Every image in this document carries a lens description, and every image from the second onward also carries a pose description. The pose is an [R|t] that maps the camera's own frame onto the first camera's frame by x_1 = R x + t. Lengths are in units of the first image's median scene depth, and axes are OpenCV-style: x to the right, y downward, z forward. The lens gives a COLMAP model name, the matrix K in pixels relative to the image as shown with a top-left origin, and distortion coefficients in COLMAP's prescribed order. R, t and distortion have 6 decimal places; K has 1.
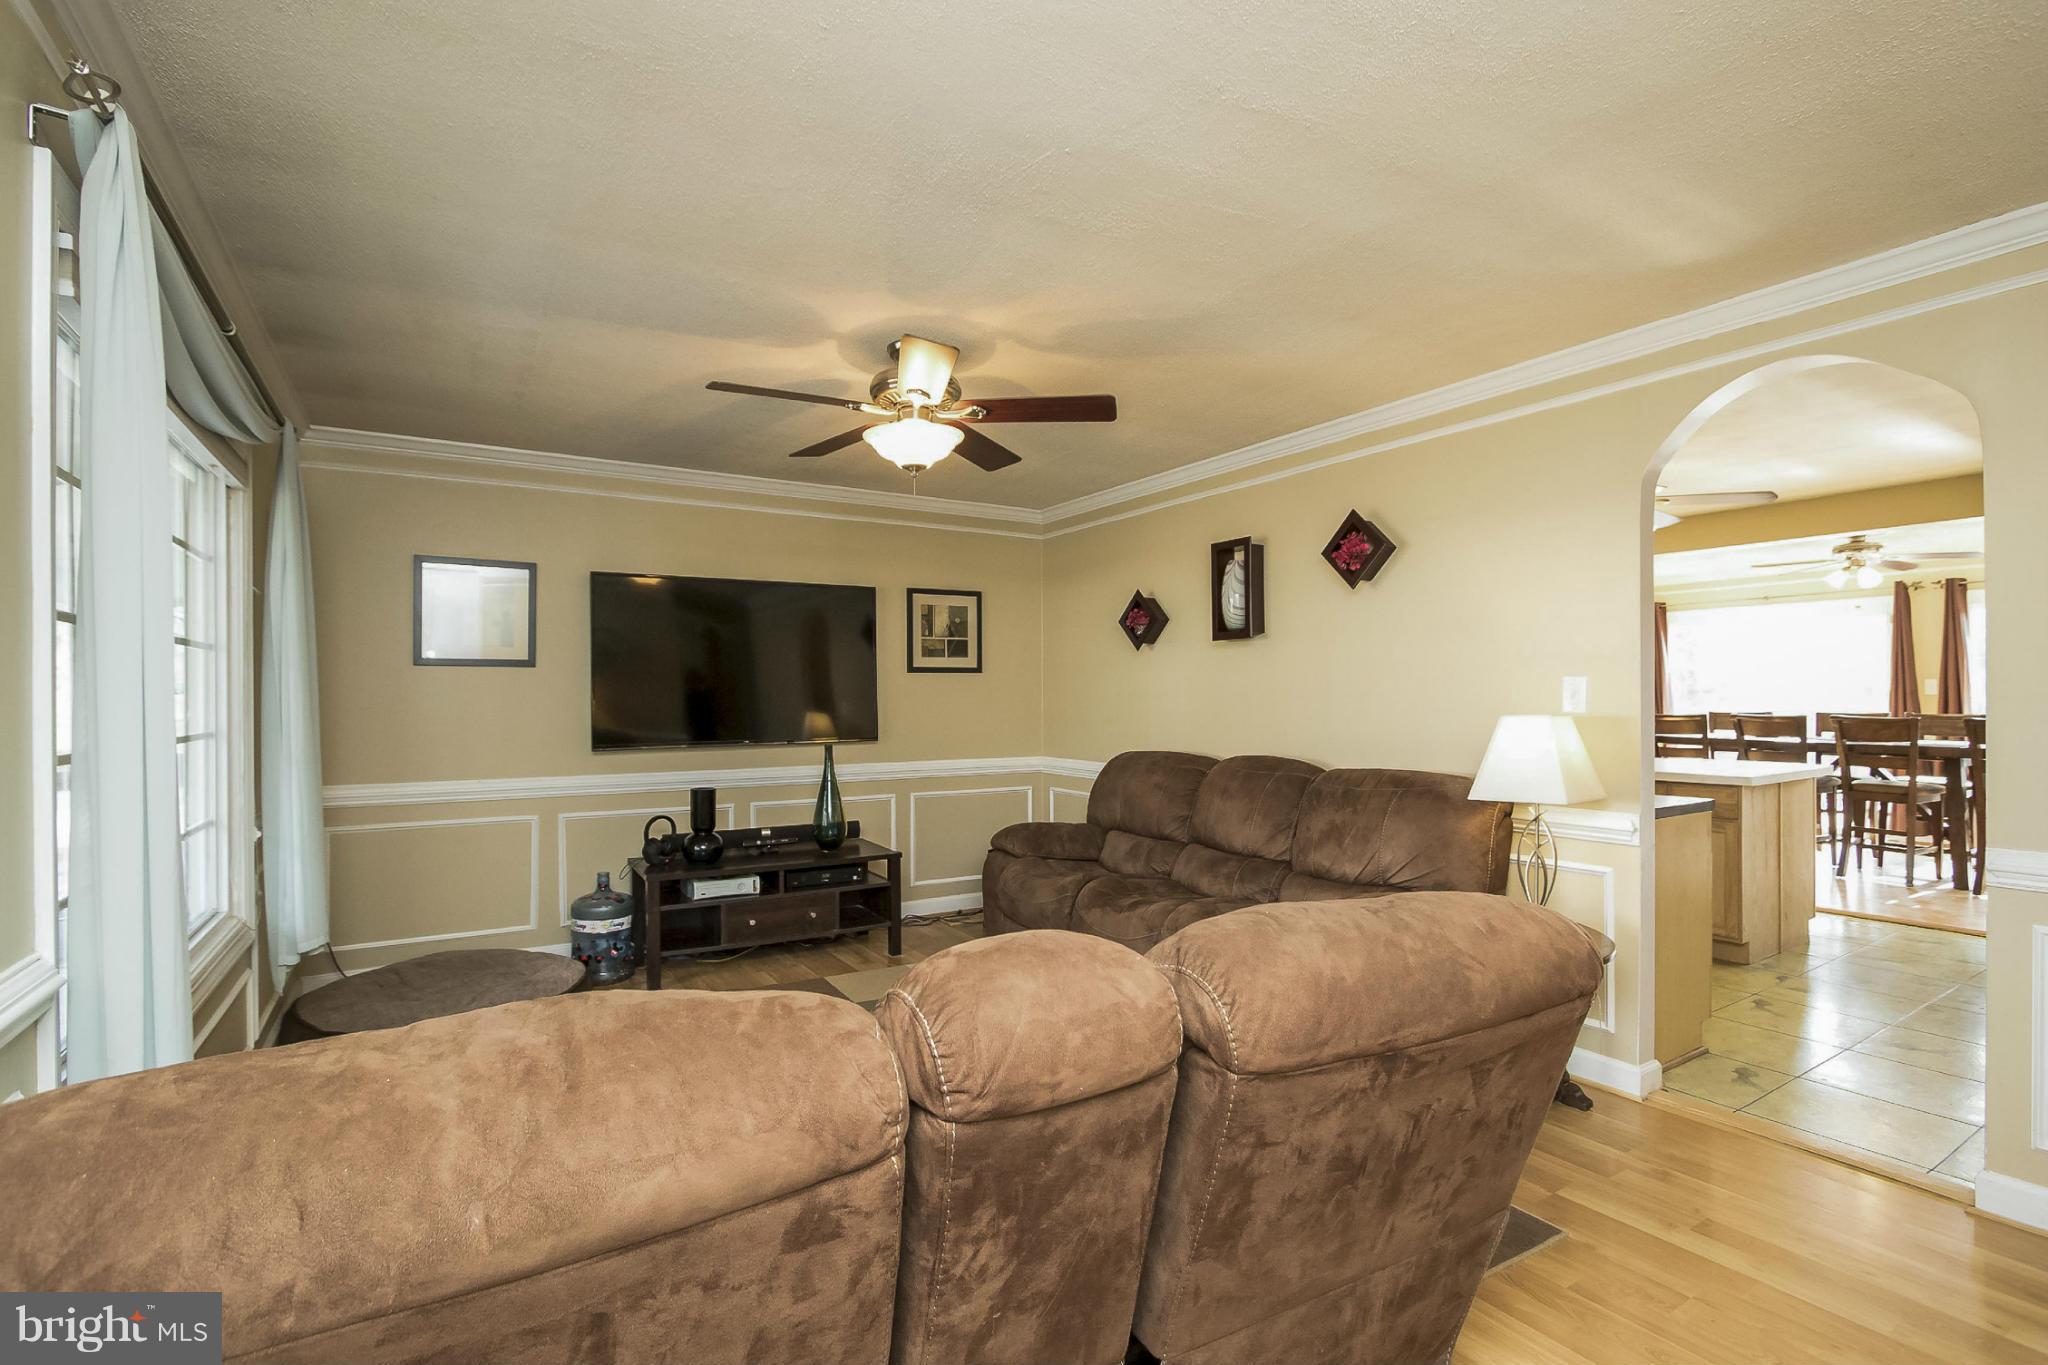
lens RADIAL K [[943.5, 0, 1021.4], [0, 943.5, 689.7], [0, 0, 1]] dist [-0.023307, 0.005503]
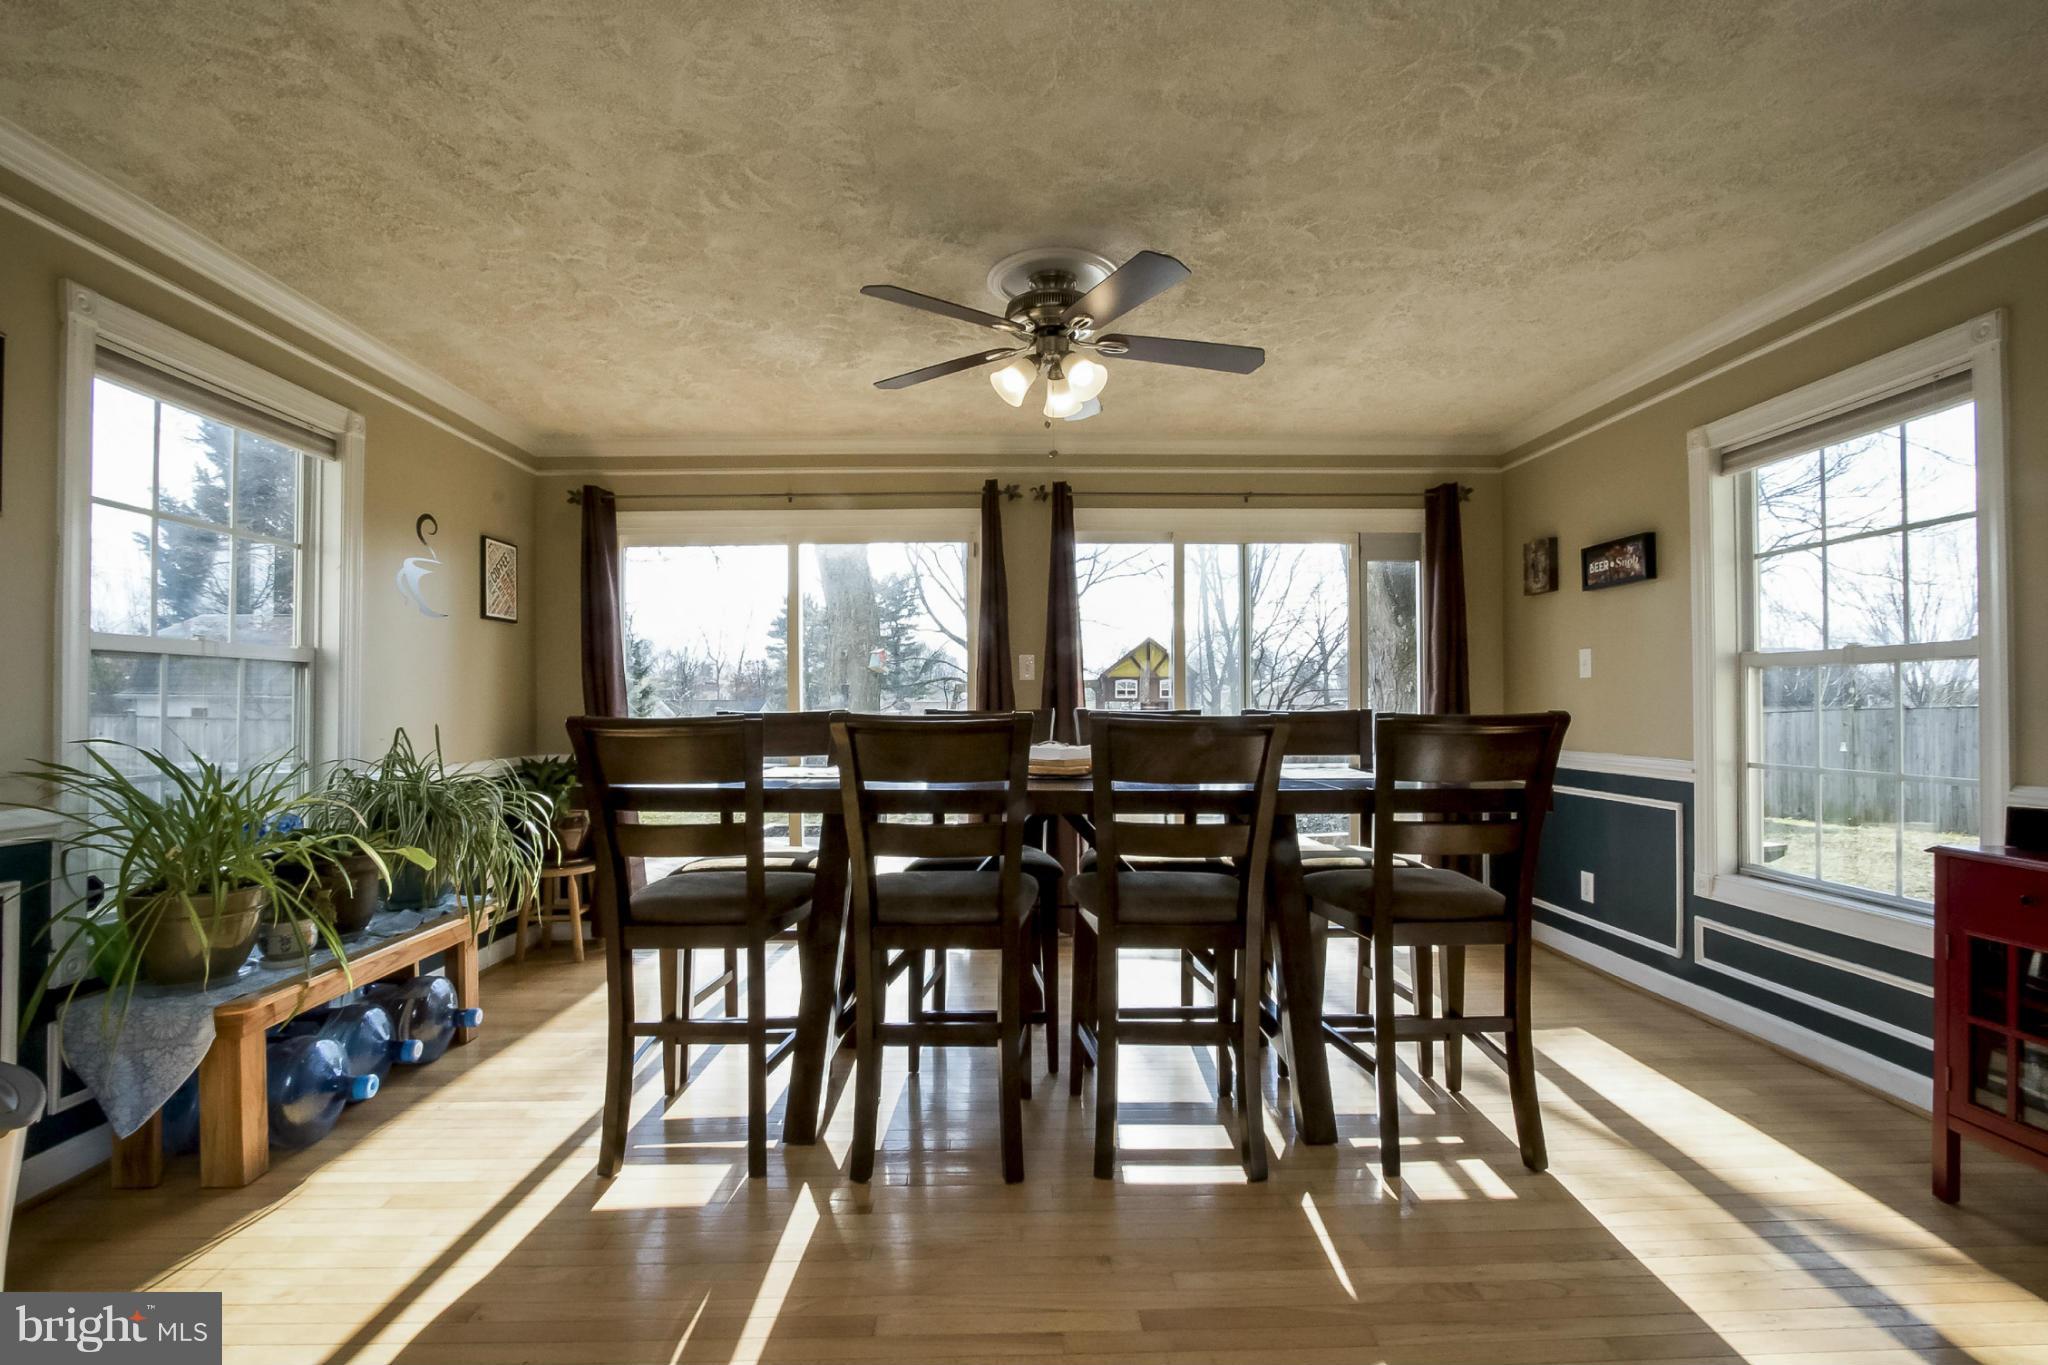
lens RADIAL K [[943.5, 0, 1020.1], [0, 943.5, 694.0], [0, 0, 1]] dist [-0.023307, 0.005503]
pose [[0.510193, 0.008757, 0.860015, 0.541217], [0.003750, 0.999916, -0.012405, 0.024918], [-0.860052, 0.009554, 0.510117, 0.816095]]
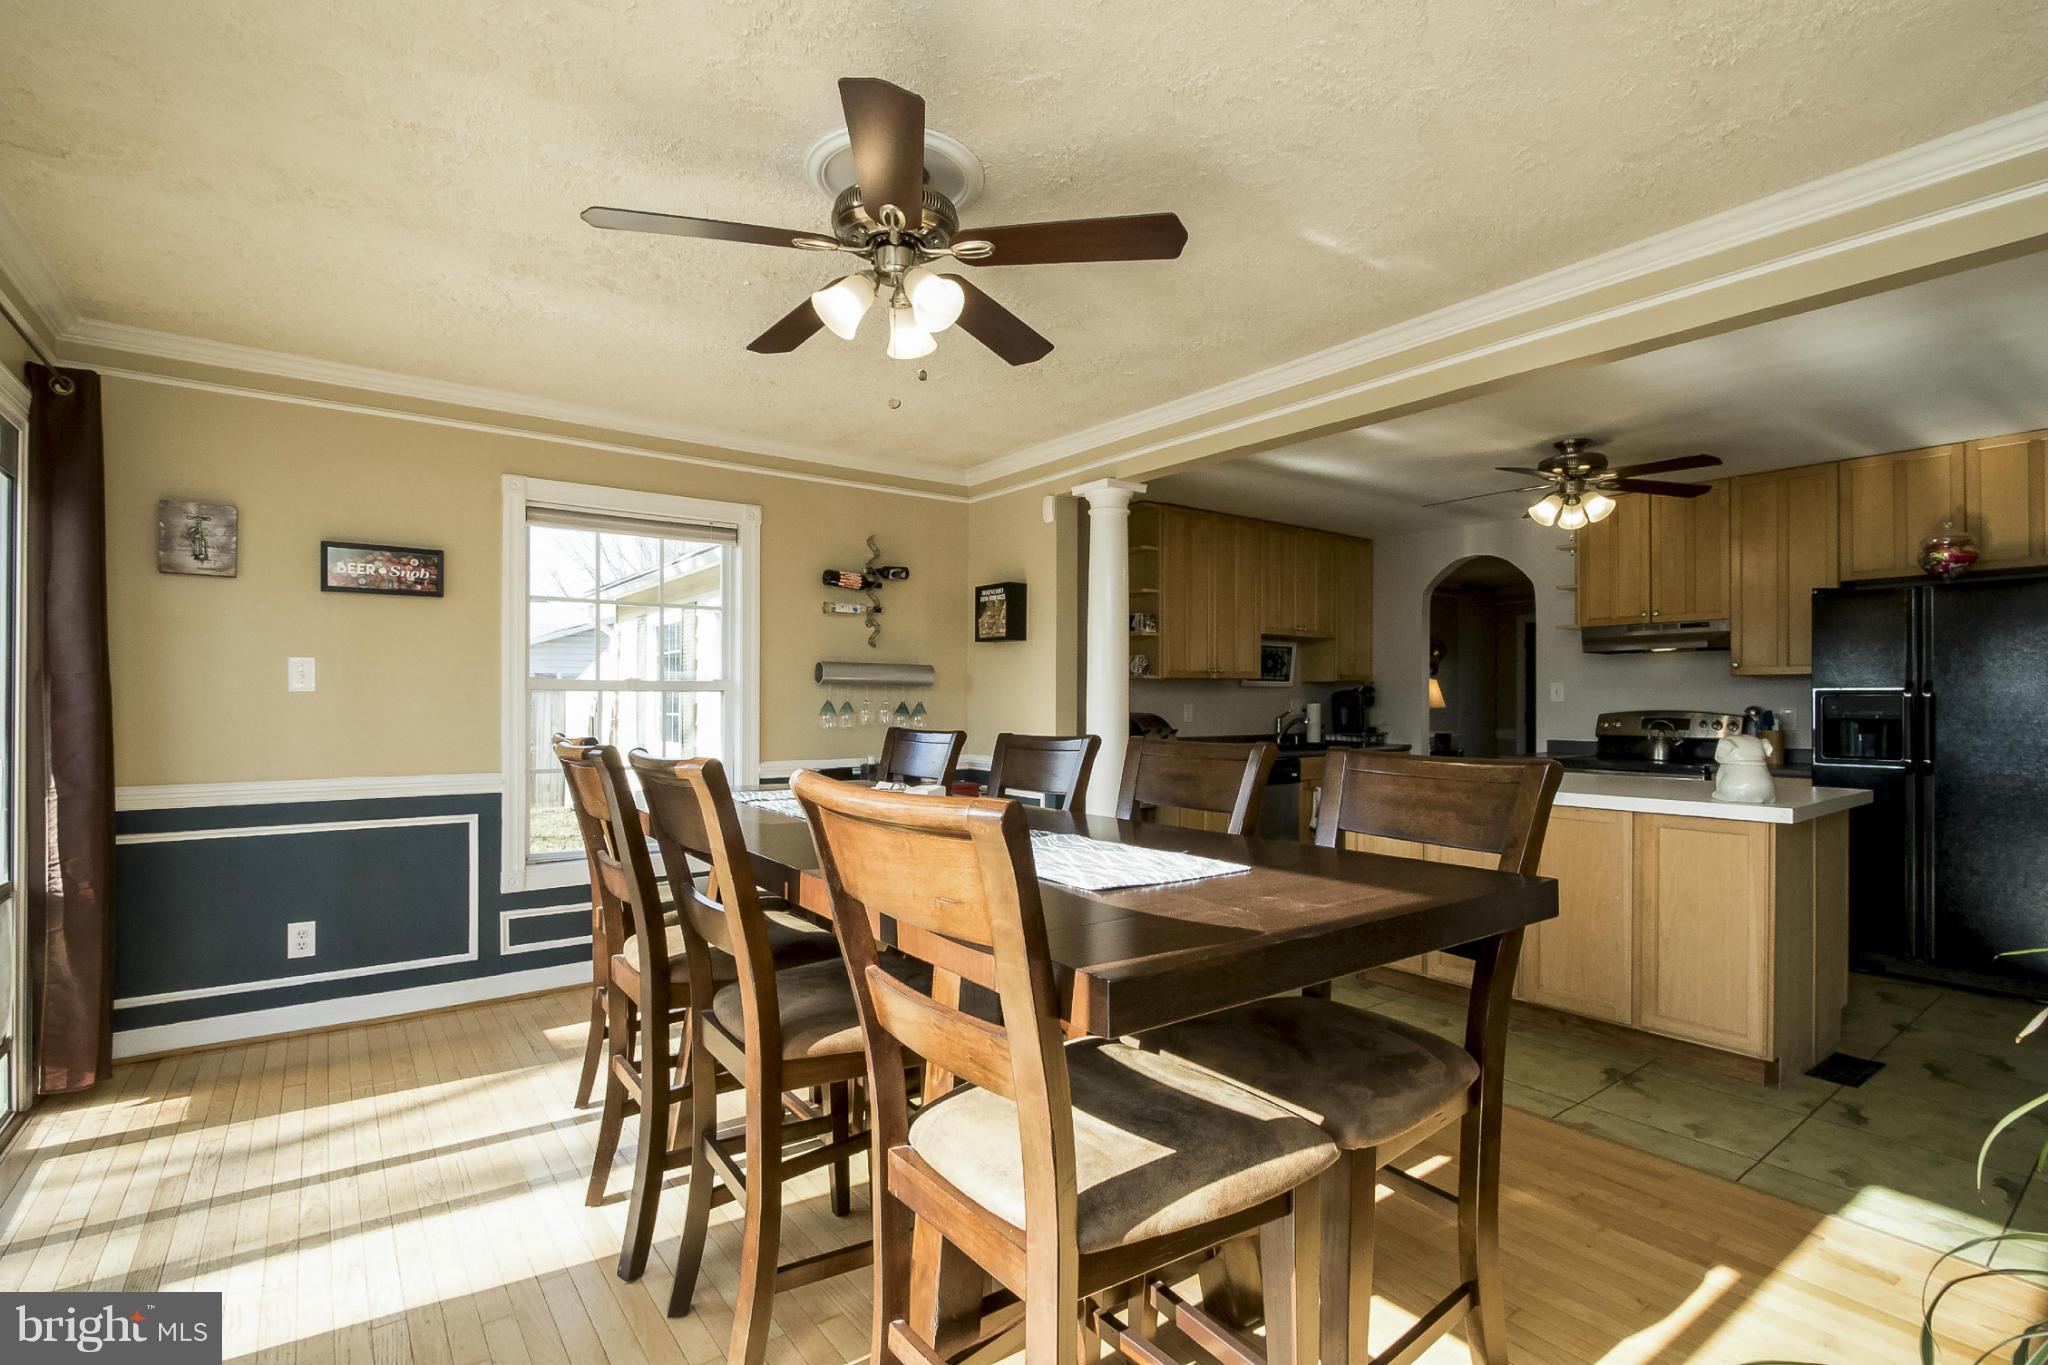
lens RADIAL K [[943.5, 0, 1023.0], [0, 943.5, 691.2], [0, 0, 1]] dist [-0.023307, 0.005503]
pose [[-0.996522, -0.001960, -0.083306, 0.902360], [-0.001020, 0.999935, -0.011322, 0.013545], [0.083323, -0.011198, -0.996460, 1.353118]]
